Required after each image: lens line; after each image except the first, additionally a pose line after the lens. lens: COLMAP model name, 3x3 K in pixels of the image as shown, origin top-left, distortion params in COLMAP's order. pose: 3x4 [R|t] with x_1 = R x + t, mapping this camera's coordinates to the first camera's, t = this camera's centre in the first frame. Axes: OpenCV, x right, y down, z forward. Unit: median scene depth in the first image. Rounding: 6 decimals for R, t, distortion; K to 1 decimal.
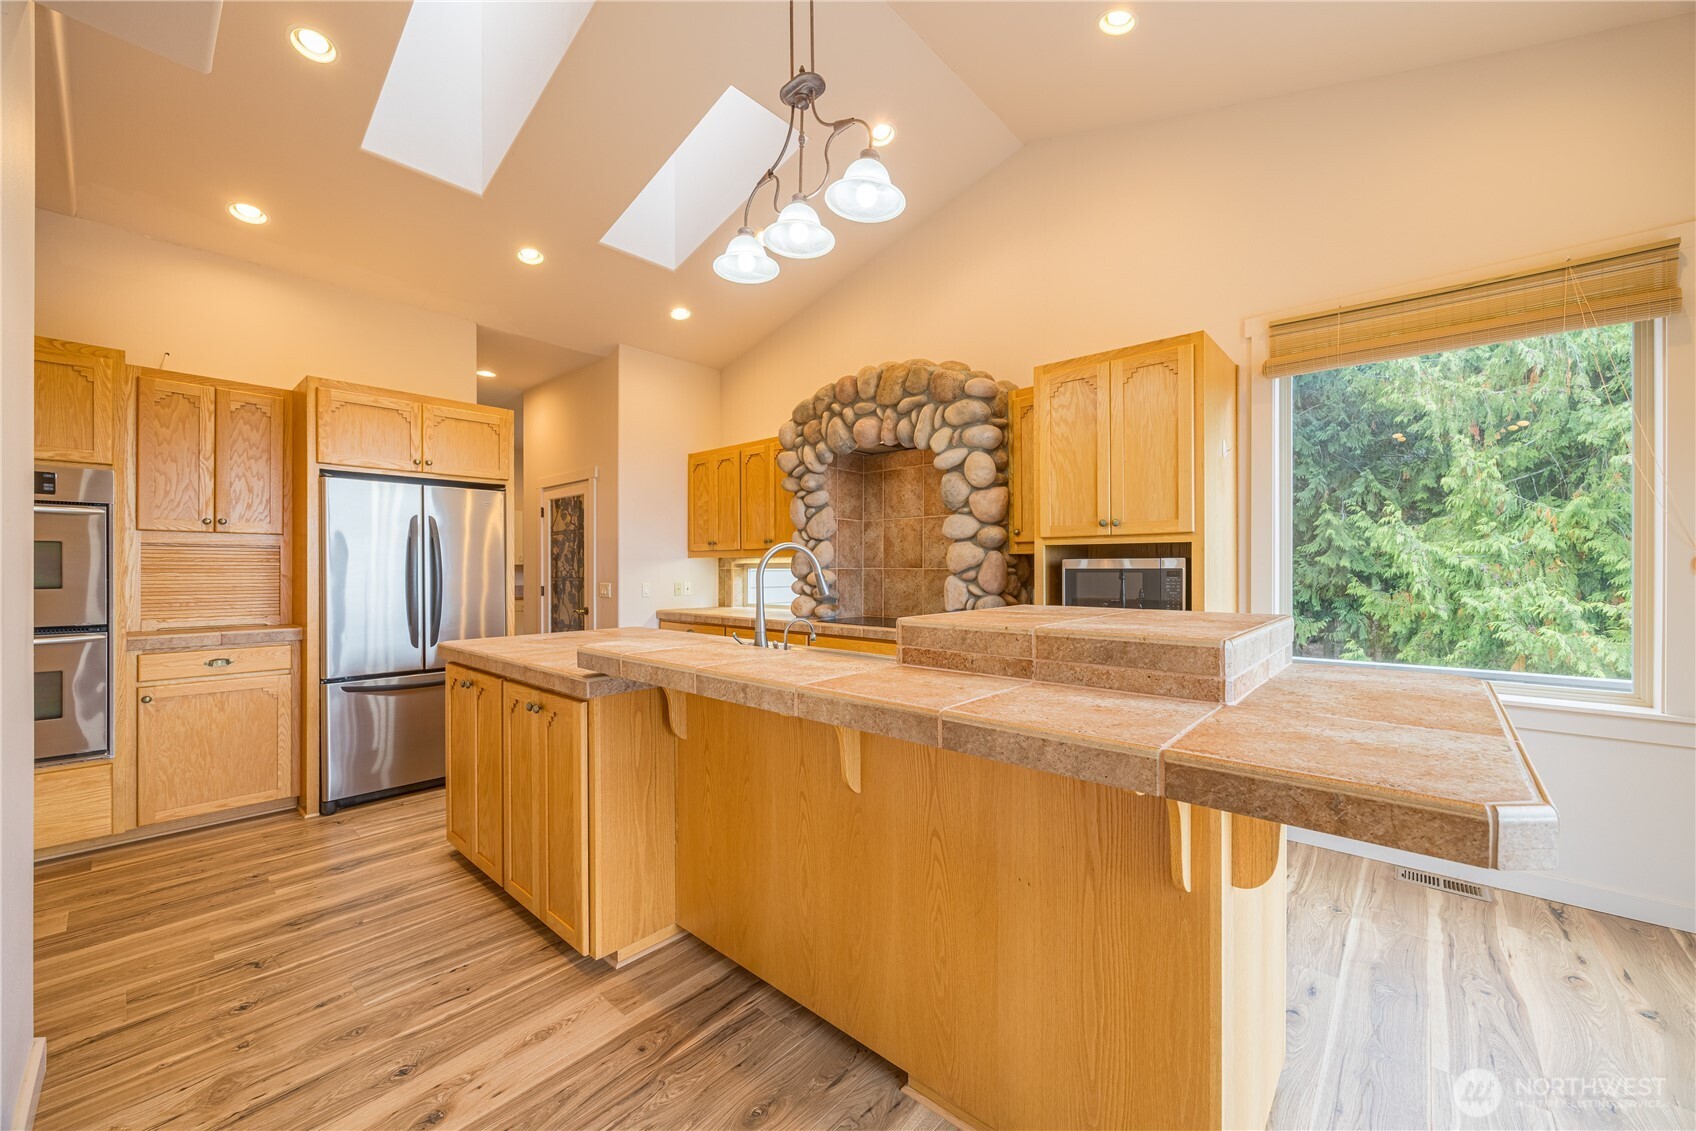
lens RADIAL K [[654.8, 0, 847.8], [0, 654.8, 571.7], [0, 0, 1]] dist [0.003043, -0.000669]
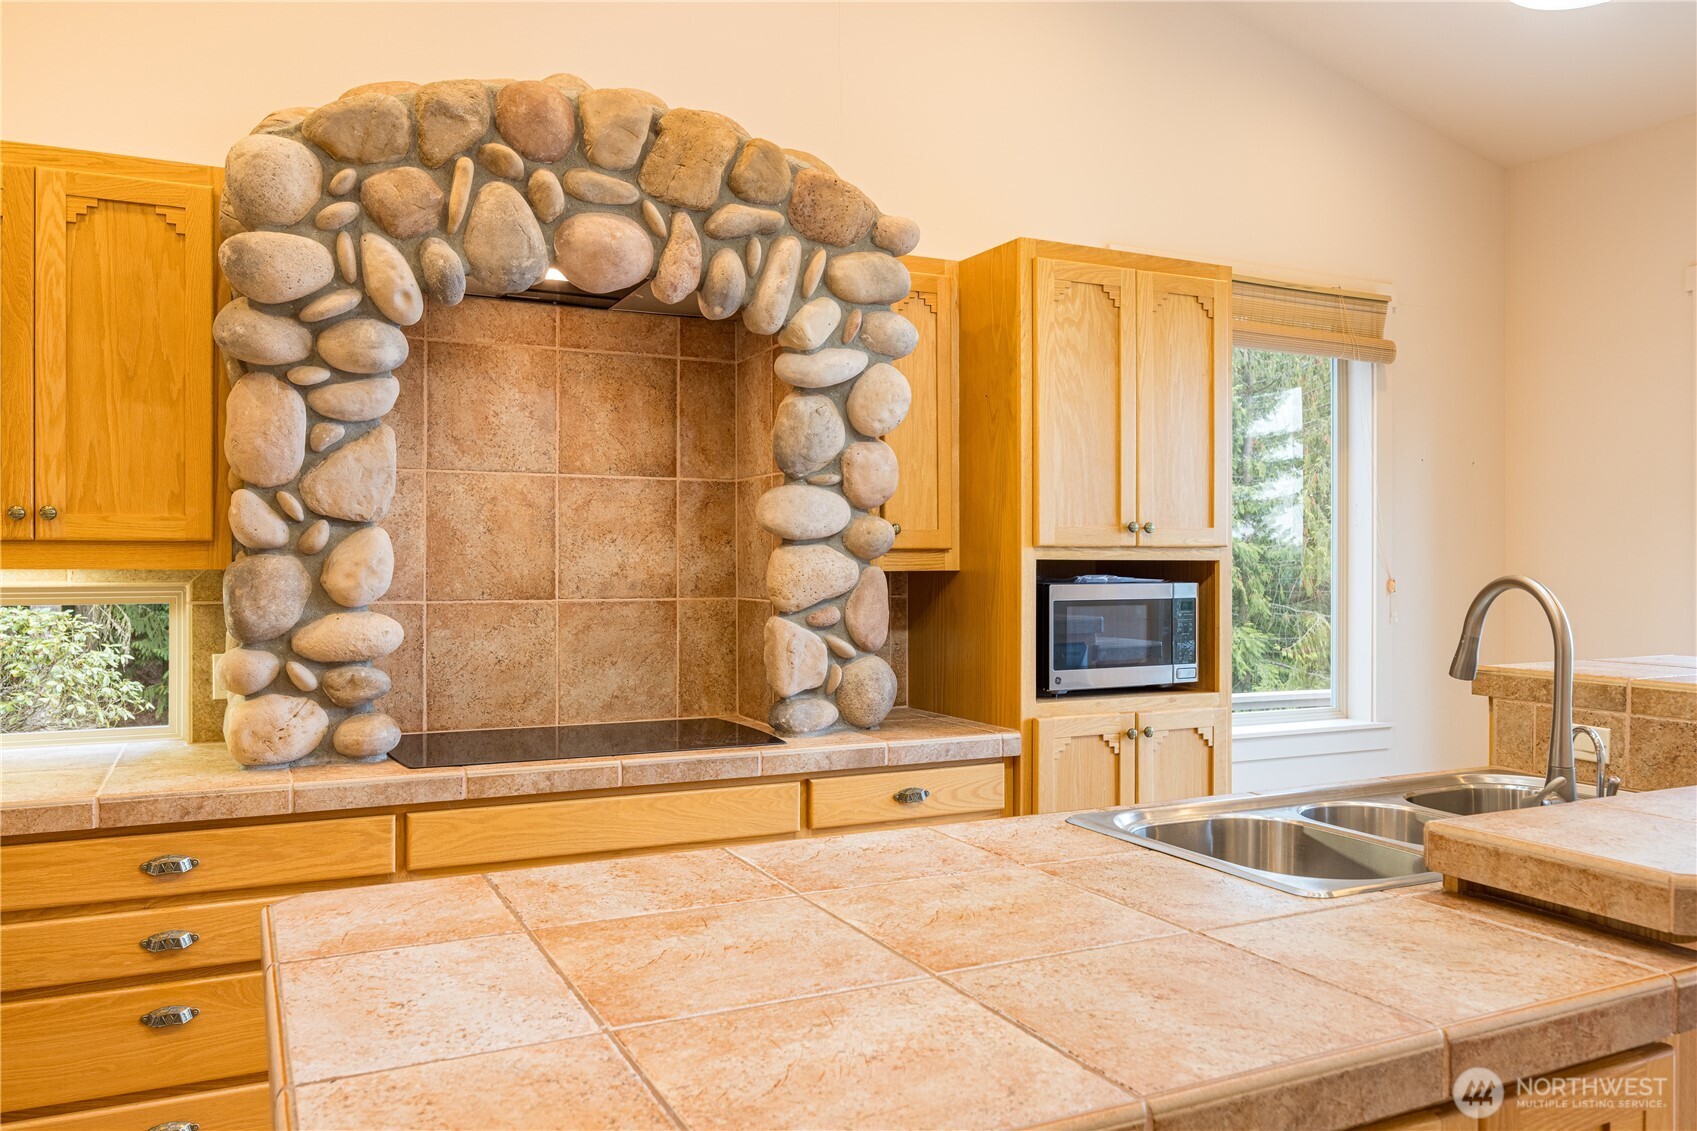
lens RADIAL K [[1256.4, 0, 849.6], [0, 1256.4, 568.0], [0, 0, 1]] dist [-0.006198, 0.000027]
pose [[0.374834, -0.001435, 0.927091, -0.629343], [0.004809, 0.999988, -0.000396, -0.027665], [-0.927079, 0.004607, 0.374837, 0.617504]]
